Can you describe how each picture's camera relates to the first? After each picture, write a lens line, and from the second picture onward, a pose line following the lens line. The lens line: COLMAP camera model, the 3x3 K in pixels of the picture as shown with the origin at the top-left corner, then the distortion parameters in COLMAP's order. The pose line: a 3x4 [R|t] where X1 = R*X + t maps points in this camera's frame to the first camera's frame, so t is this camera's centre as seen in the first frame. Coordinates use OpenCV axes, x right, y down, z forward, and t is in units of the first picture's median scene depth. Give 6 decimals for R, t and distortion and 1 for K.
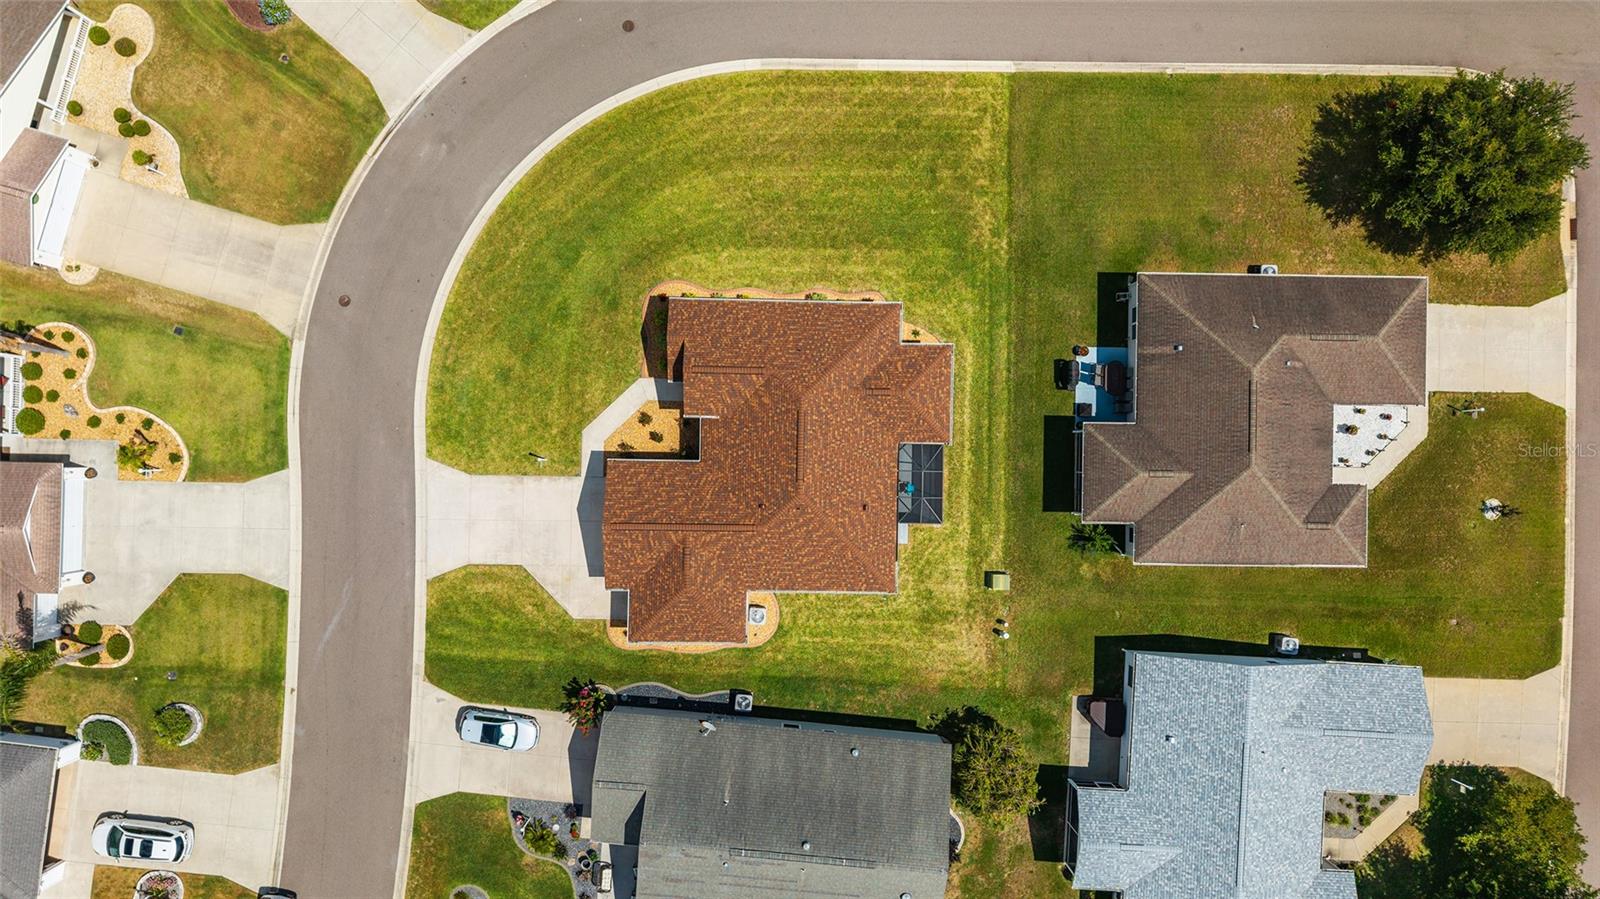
lens RADIAL K [[1057.3, 0, 806.1], [0, 1057.3, 454.0], [0, 0, 1]] dist [0.063568, -0.104901]
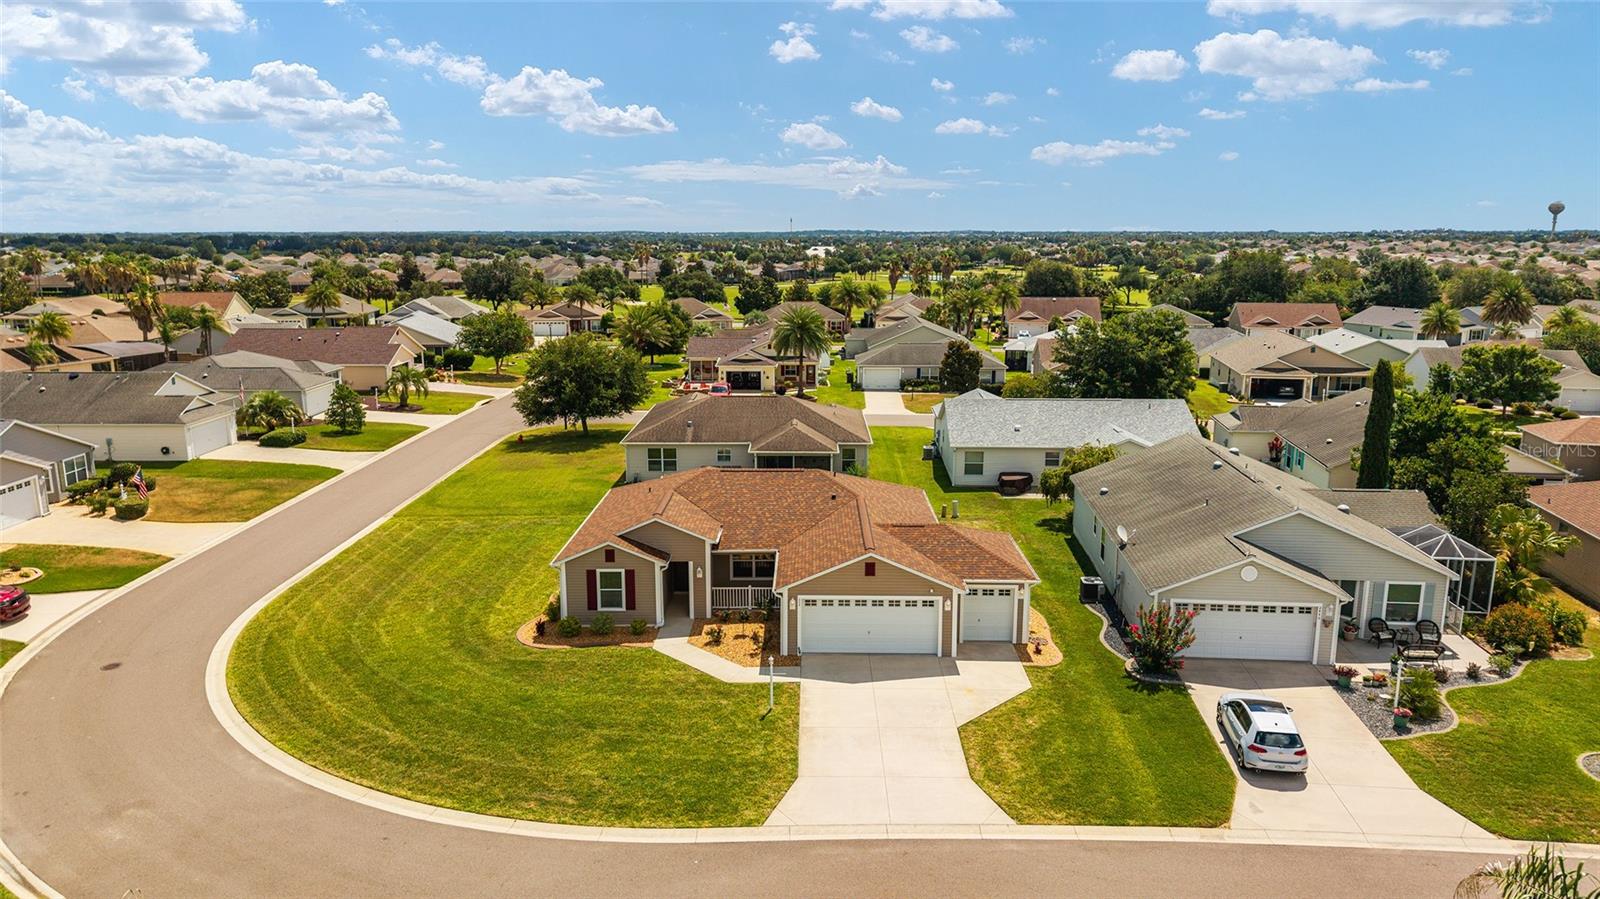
lens RADIAL K [[1057.3, 0, 806.1], [0, 1057.3, 454.0], [0, 0, 1]] dist [0.063568, -0.104901]
pose [[-0.009744, -0.231018, 0.972901, -0.783595], [0.999927, 0.004681, 0.011126, 0.016719], [-0.007125, 0.972938, 0.230955, 0.726801]]
